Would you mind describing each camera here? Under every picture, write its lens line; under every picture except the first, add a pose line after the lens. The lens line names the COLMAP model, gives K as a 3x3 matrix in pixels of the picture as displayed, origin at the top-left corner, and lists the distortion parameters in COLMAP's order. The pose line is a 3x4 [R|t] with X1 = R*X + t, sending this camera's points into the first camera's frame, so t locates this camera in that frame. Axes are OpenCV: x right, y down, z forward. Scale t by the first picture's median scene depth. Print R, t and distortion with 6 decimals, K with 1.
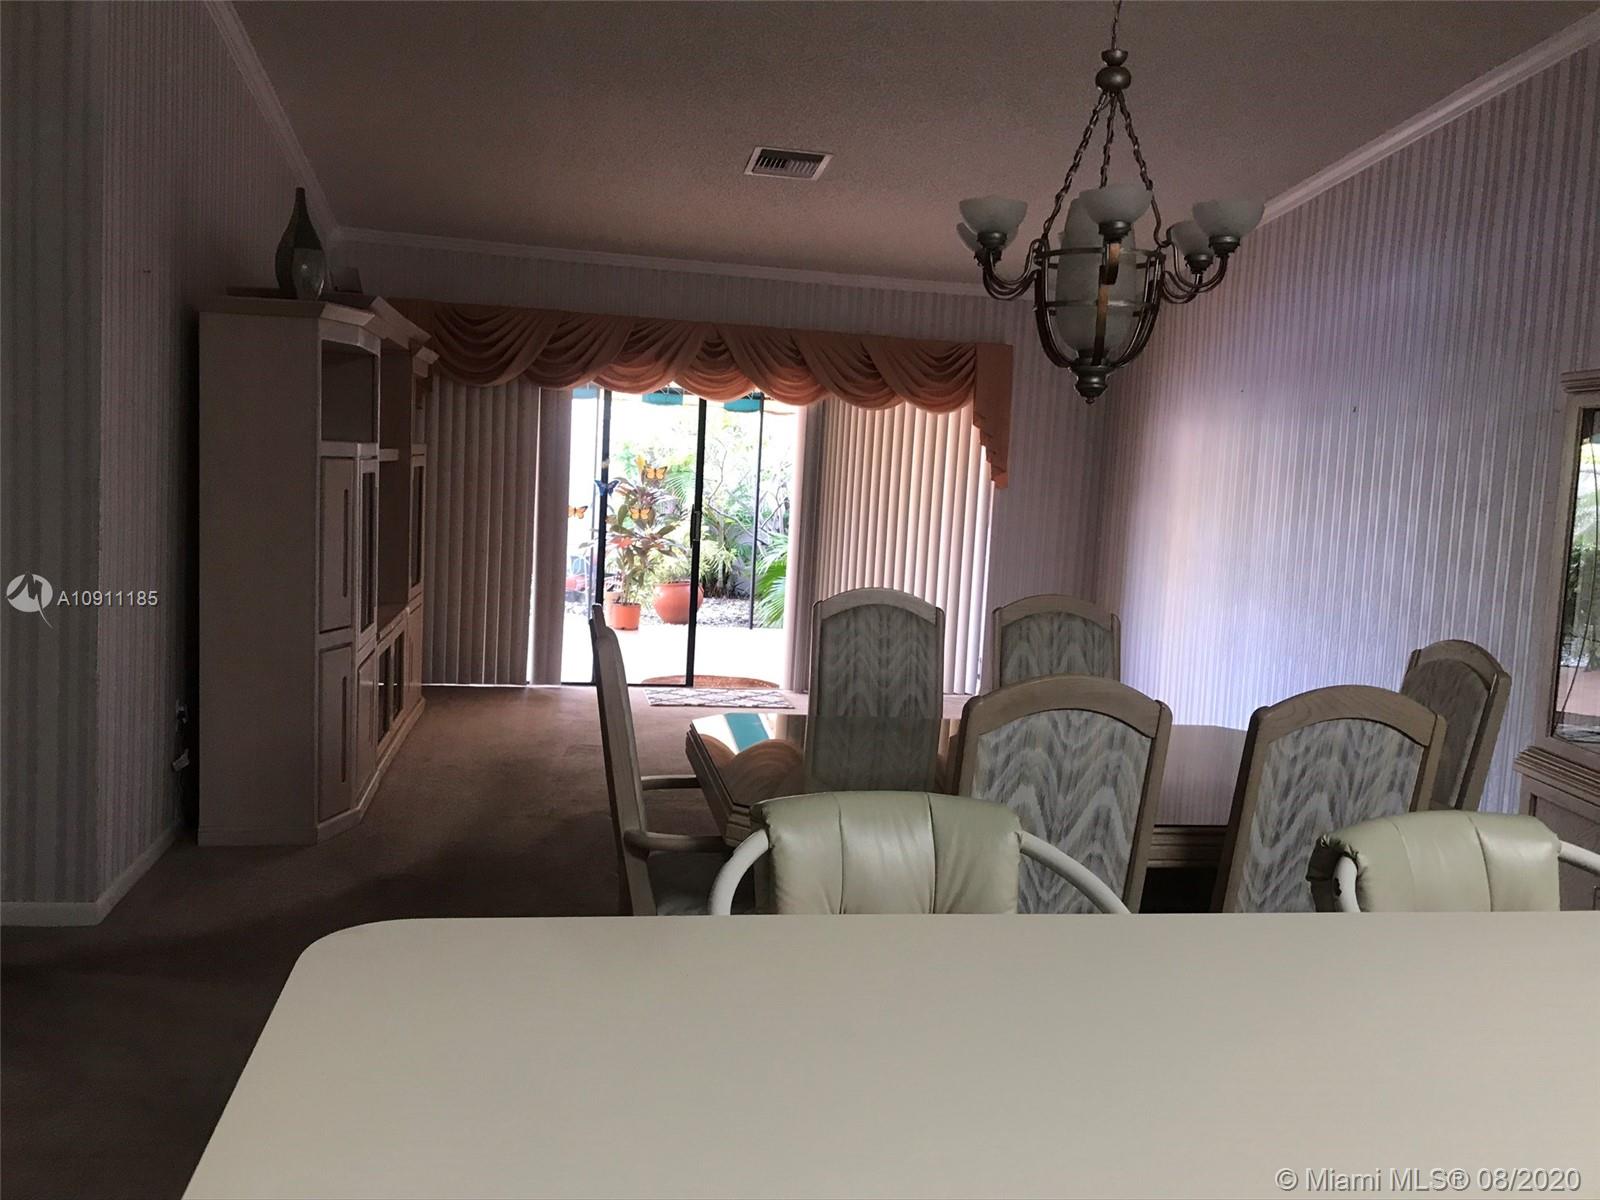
lens RADIAL K [[1314.3, 0, 800.0], [0, 1314.3, 600.0], [0, 0, 1]] dist [0.006356, -0.012048]
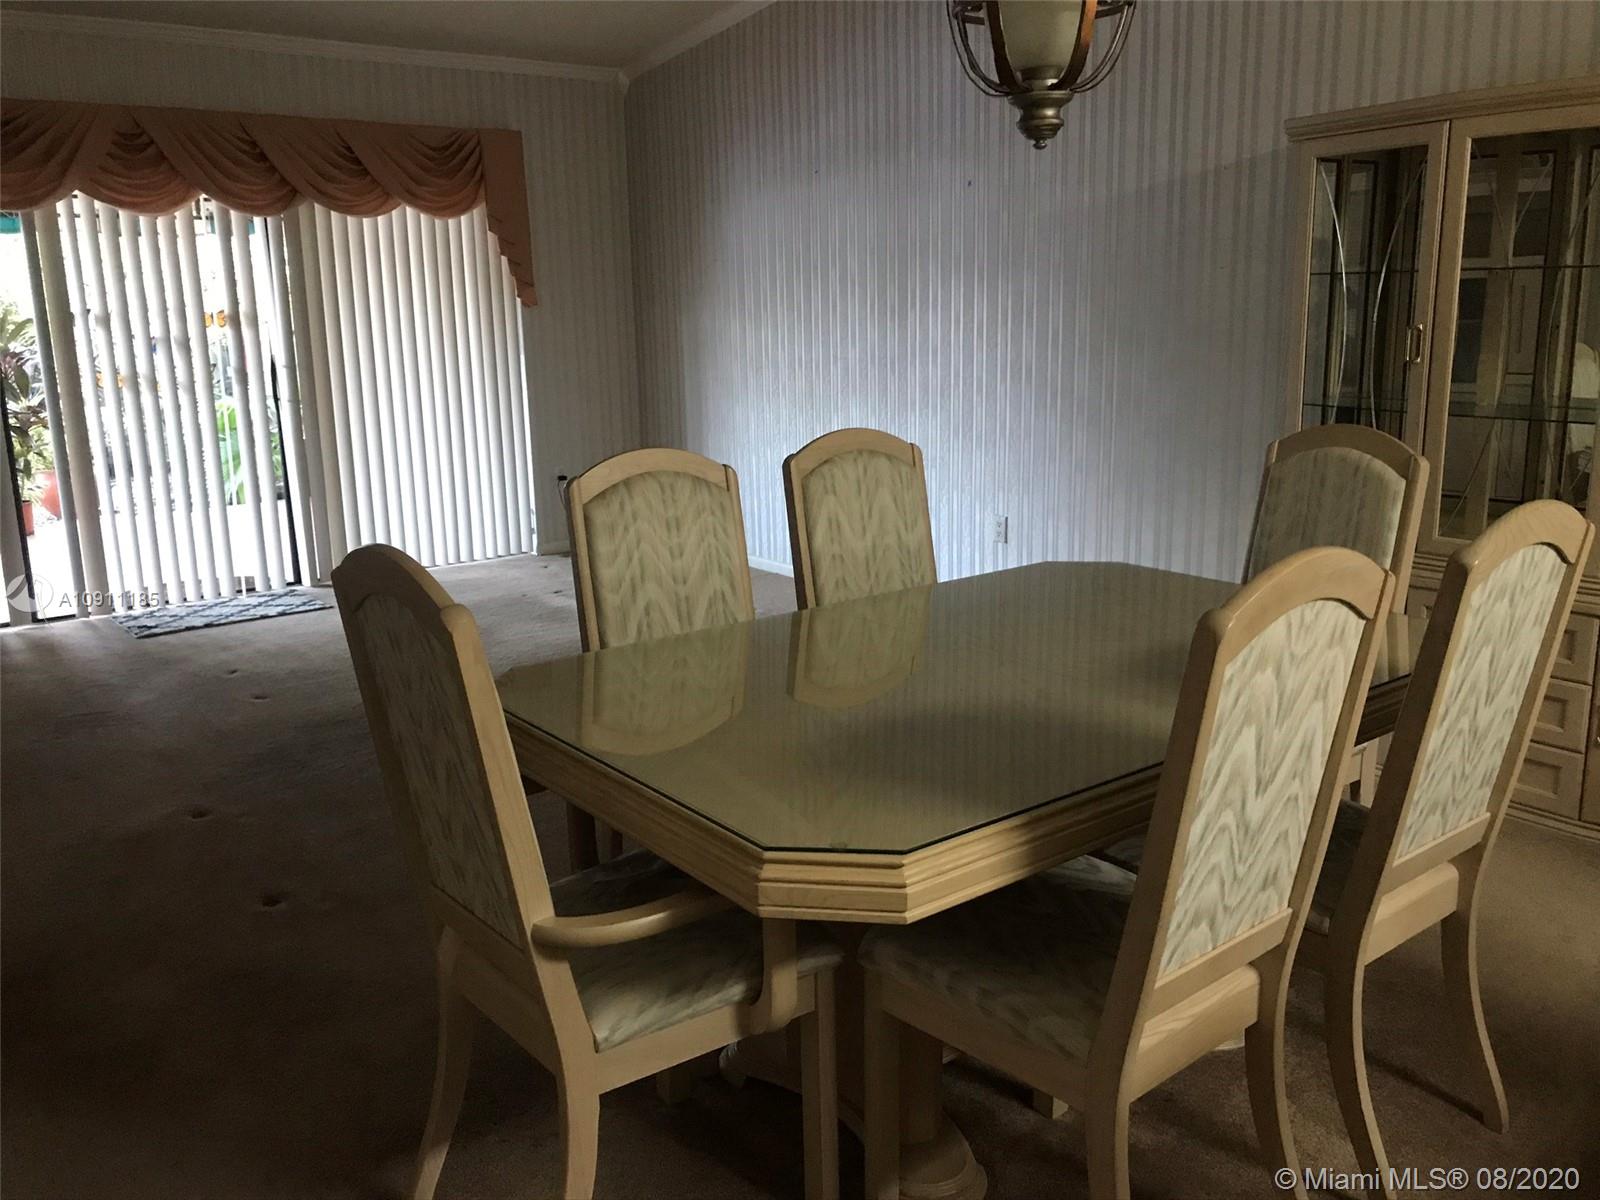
lens RADIAL K [[1314.3, 0, 800.0], [0, 1314.3, 600.0], [0, 0, 1]] dist [0.006356, -0.012048]
pose [[0.886376, -0.176754, 0.427897, -0.186449], [0.117766, 0.979930, 0.160836, -0.033541], [-0.447738, -0.092169, 0.889402, 0.328828]]
